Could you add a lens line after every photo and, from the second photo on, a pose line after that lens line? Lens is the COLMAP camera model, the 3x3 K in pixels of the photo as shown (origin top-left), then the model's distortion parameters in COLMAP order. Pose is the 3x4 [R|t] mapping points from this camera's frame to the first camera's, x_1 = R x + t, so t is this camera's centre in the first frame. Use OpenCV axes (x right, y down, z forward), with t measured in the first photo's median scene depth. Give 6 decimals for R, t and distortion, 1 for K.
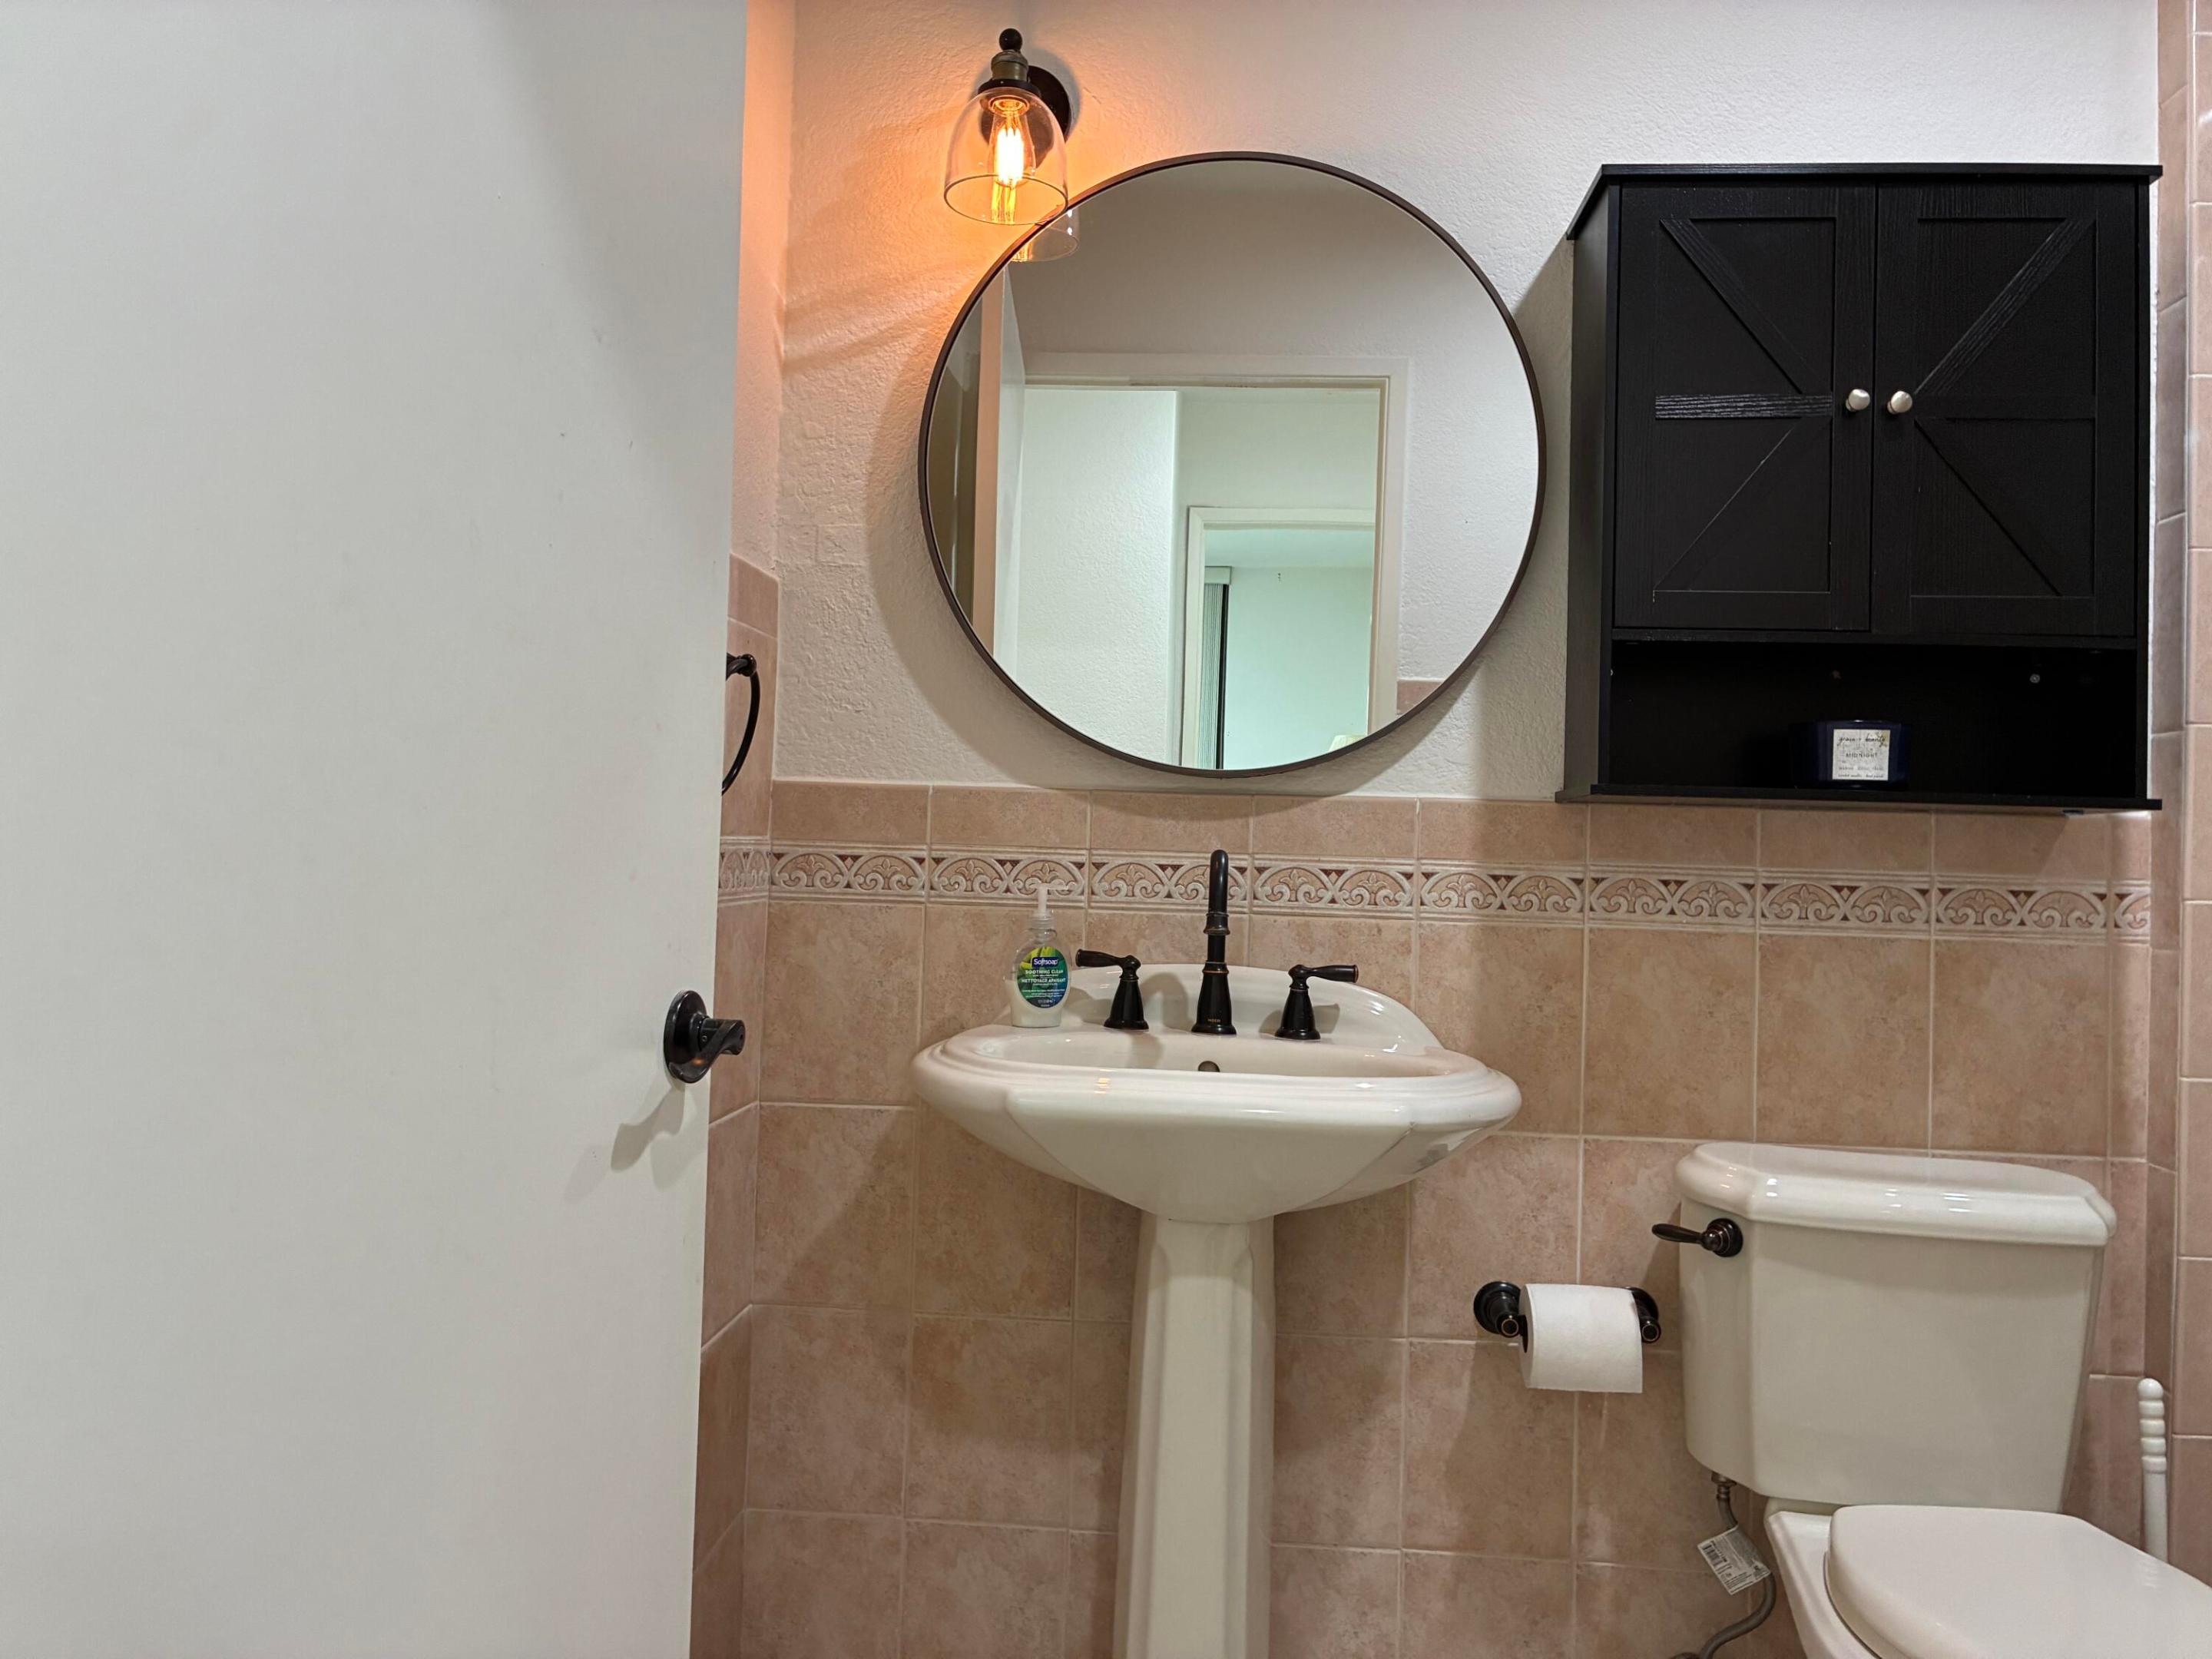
lens RADIAL K [[1680.9, 0, 1110.8], [0, 1680.9, 820.1], [0, 0, 1]] dist [0.011621, -0.003531]
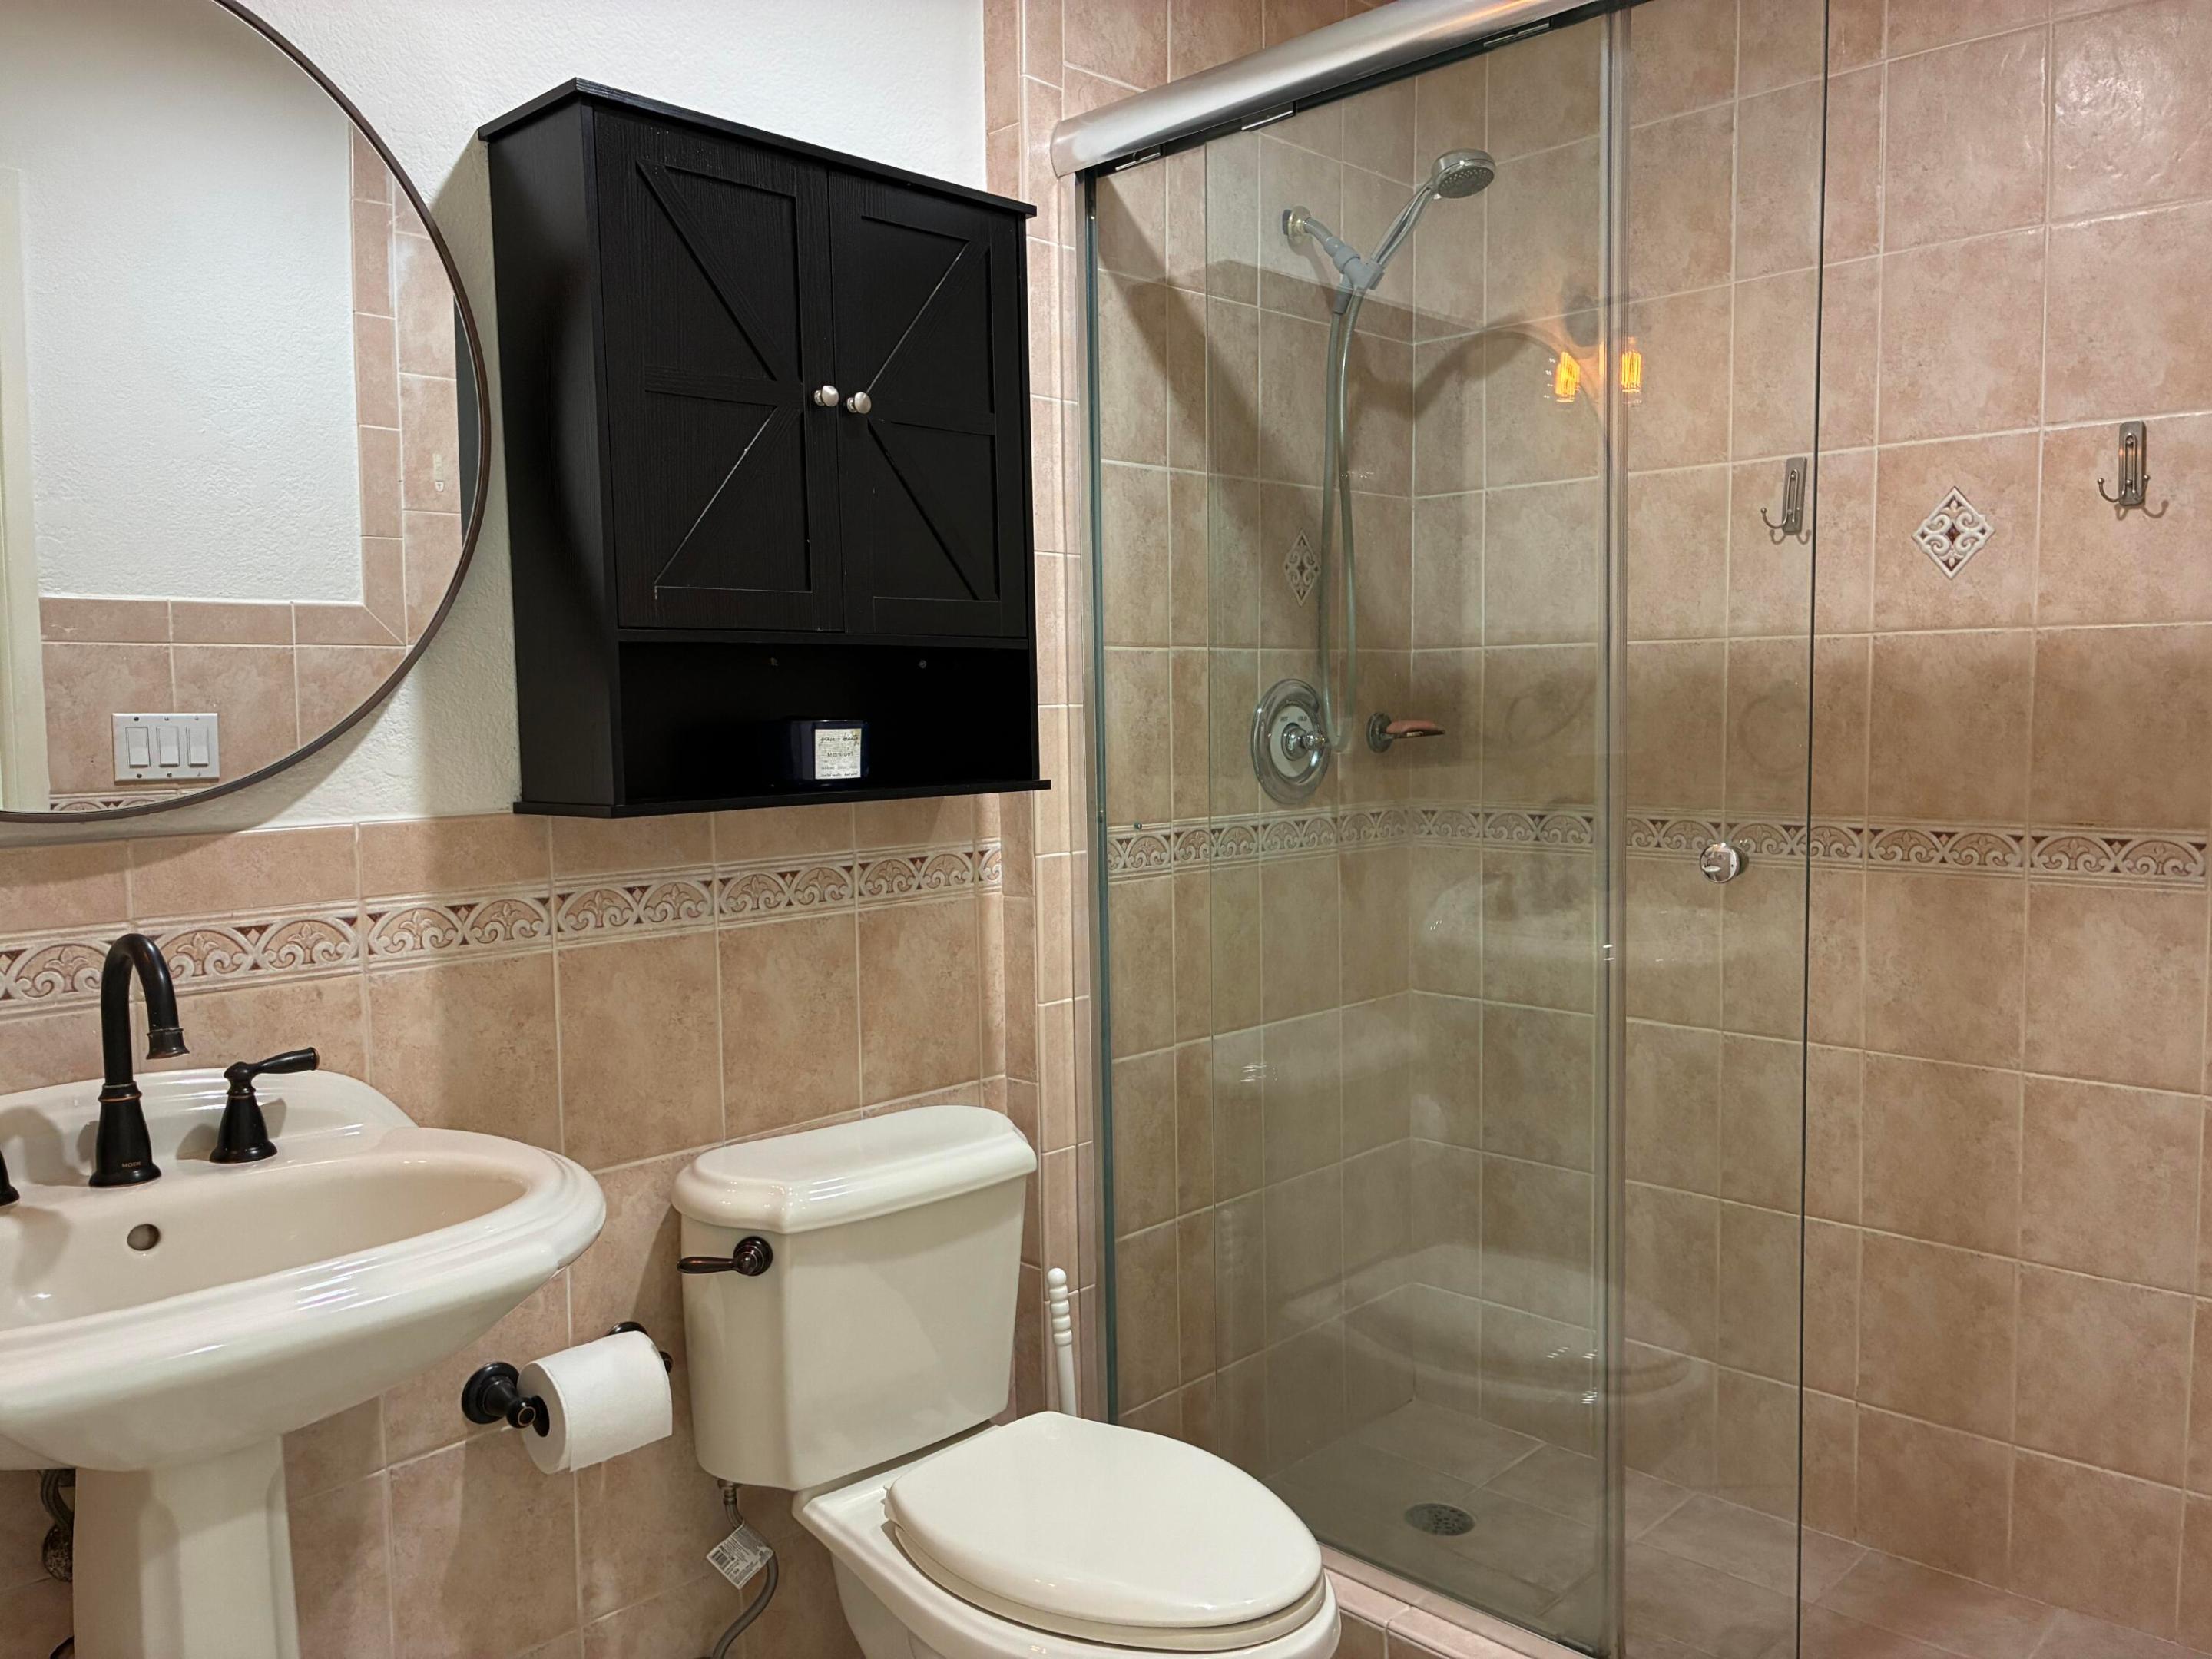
lens RADIAL K [[1680.9, 0, 1110.8], [0, 1680.9, 820.1], [0, 0, 1]] dist [0.011621, -0.003531]
pose [[0.632883, -0.097200, 0.768122, -0.211162], [0.017020, 0.993595, 0.111708, -0.100315], [-0.774060, -0.057625, 0.630484, 0.215949]]
